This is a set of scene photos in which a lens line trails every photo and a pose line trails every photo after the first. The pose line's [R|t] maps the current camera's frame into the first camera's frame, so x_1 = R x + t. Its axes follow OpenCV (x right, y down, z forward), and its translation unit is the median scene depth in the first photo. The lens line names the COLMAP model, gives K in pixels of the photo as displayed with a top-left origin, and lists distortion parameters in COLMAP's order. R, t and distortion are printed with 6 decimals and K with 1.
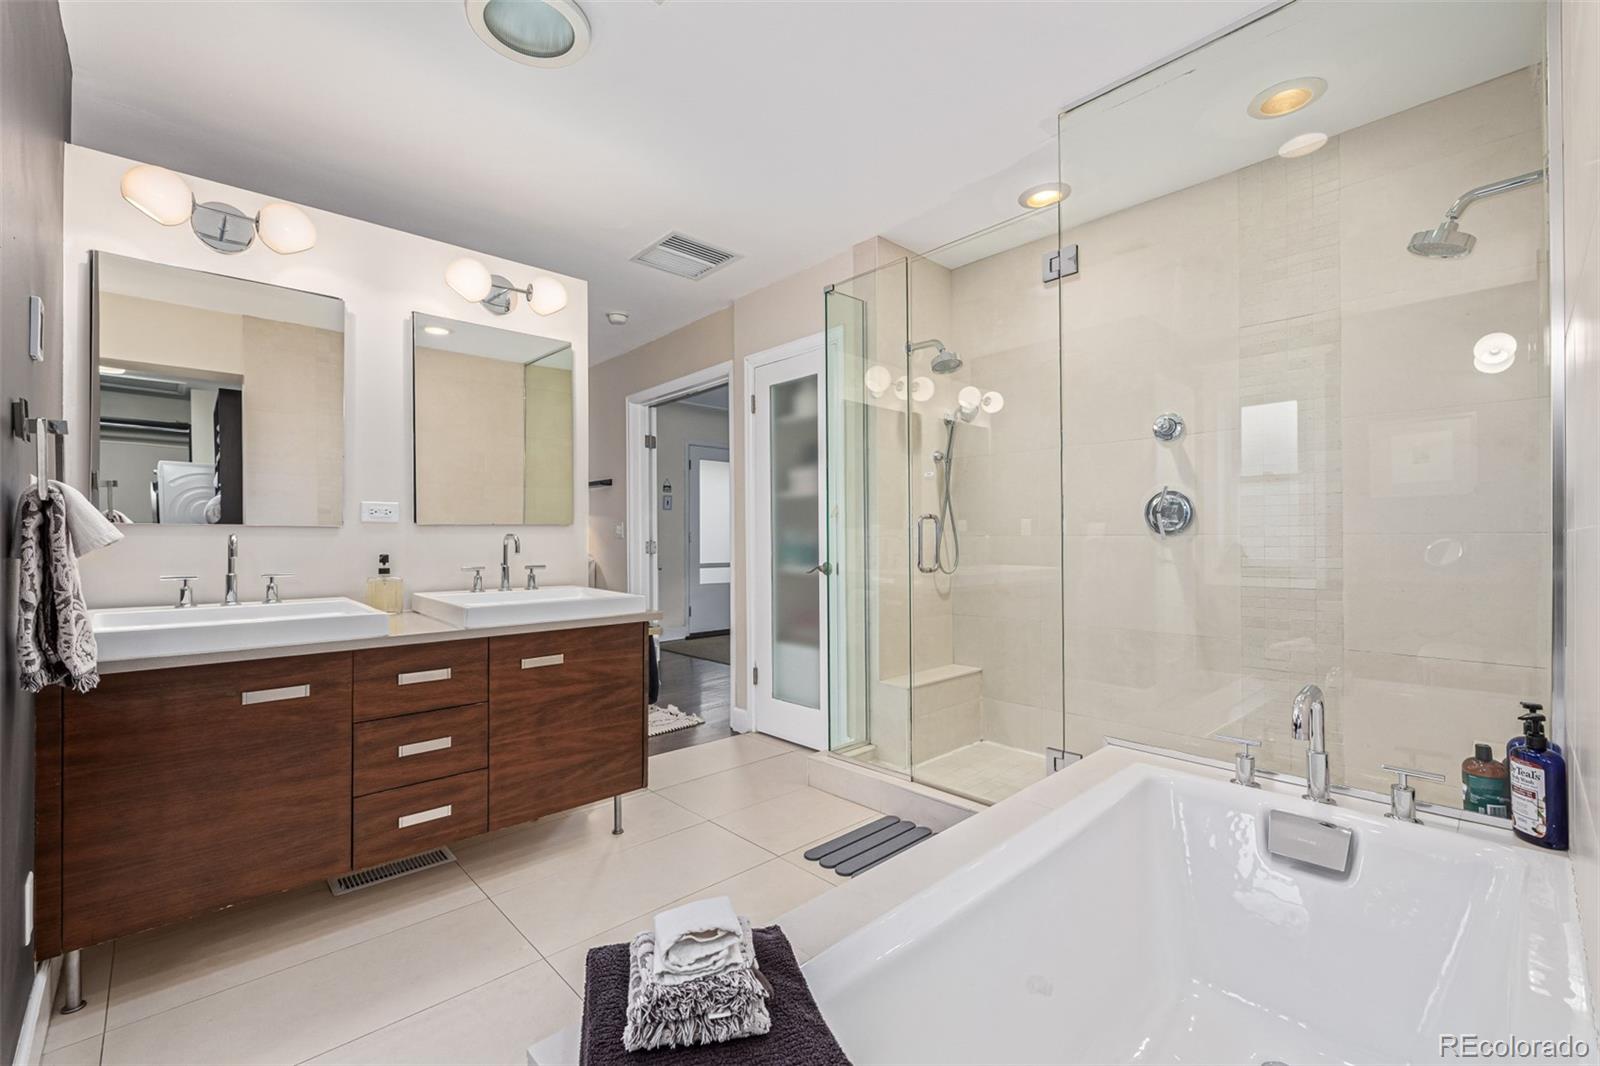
lens RADIAL K [[675.5, 0, 799.1], [0, 675.5, 531.4], [0, 0, 1]] dist [0.001329, -0.001378]
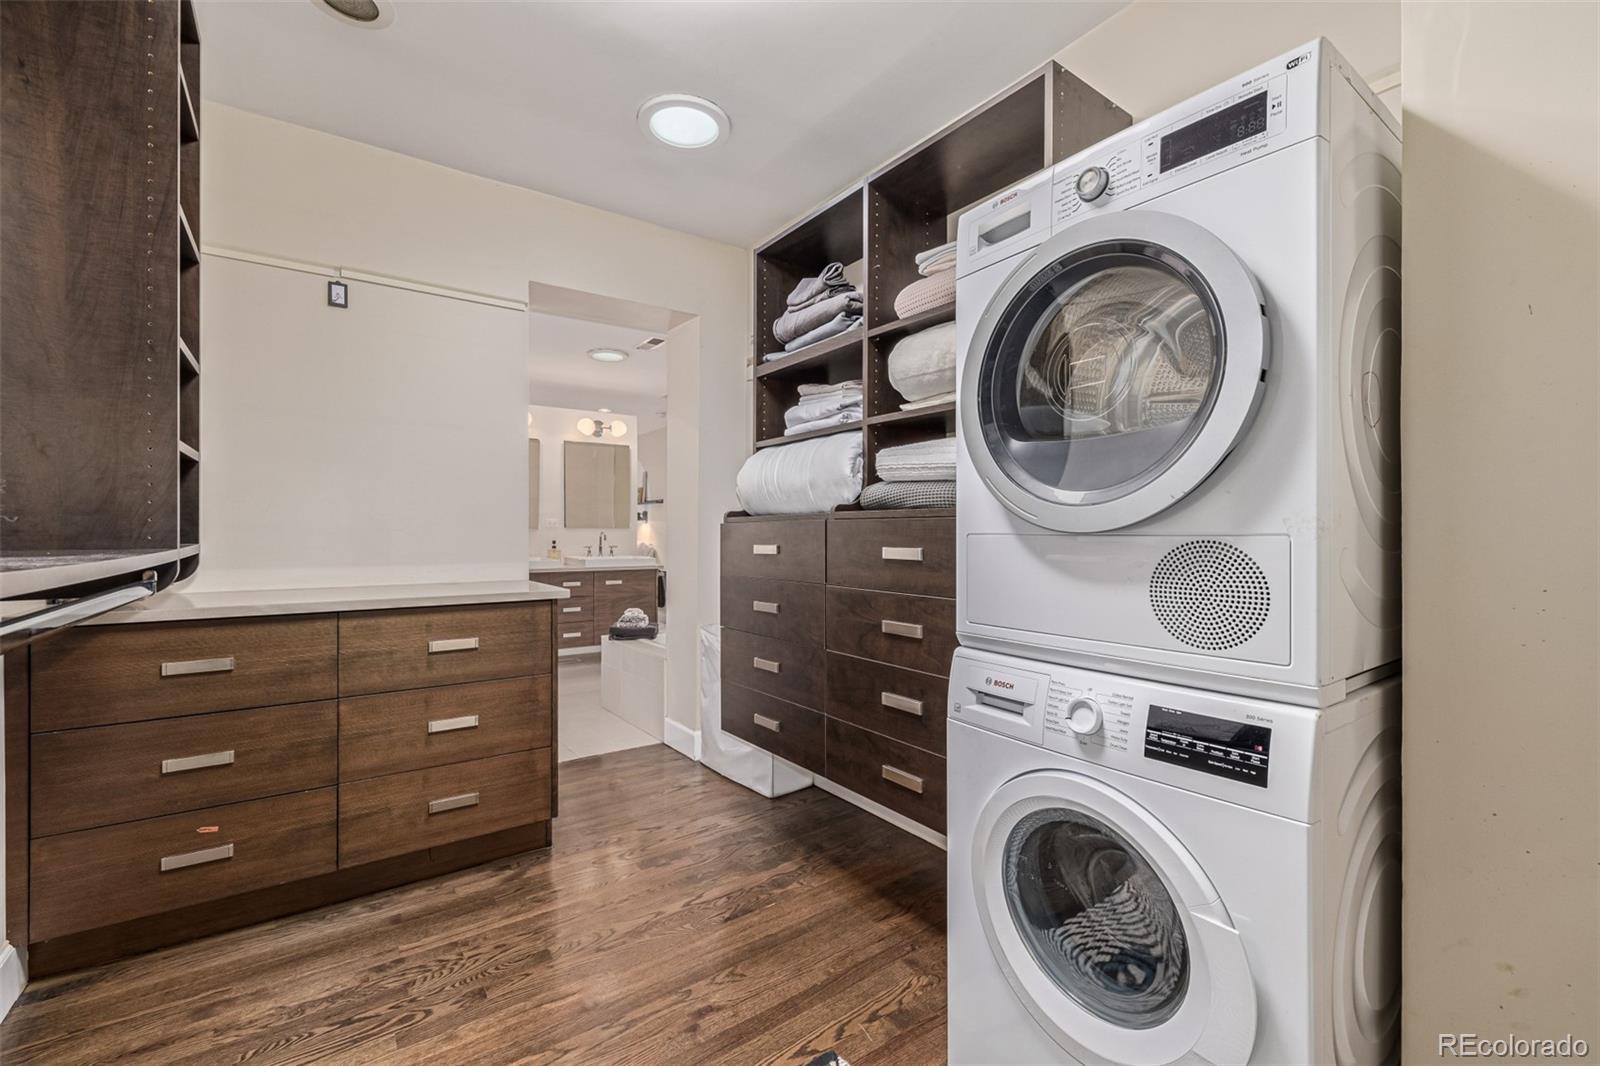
lens RADIAL K [[675.5, 0, 800.9], [0, 675.5, 535.3], [0, 0, 1]] dist [0.001329, -0.001378]
pose [[0.991873, 0.001818, -0.127215, 0.635117], [-0.000721, 0.999962, 0.008670, -0.007834], [0.127226, -0.008508, 0.991837, -1.415539]]
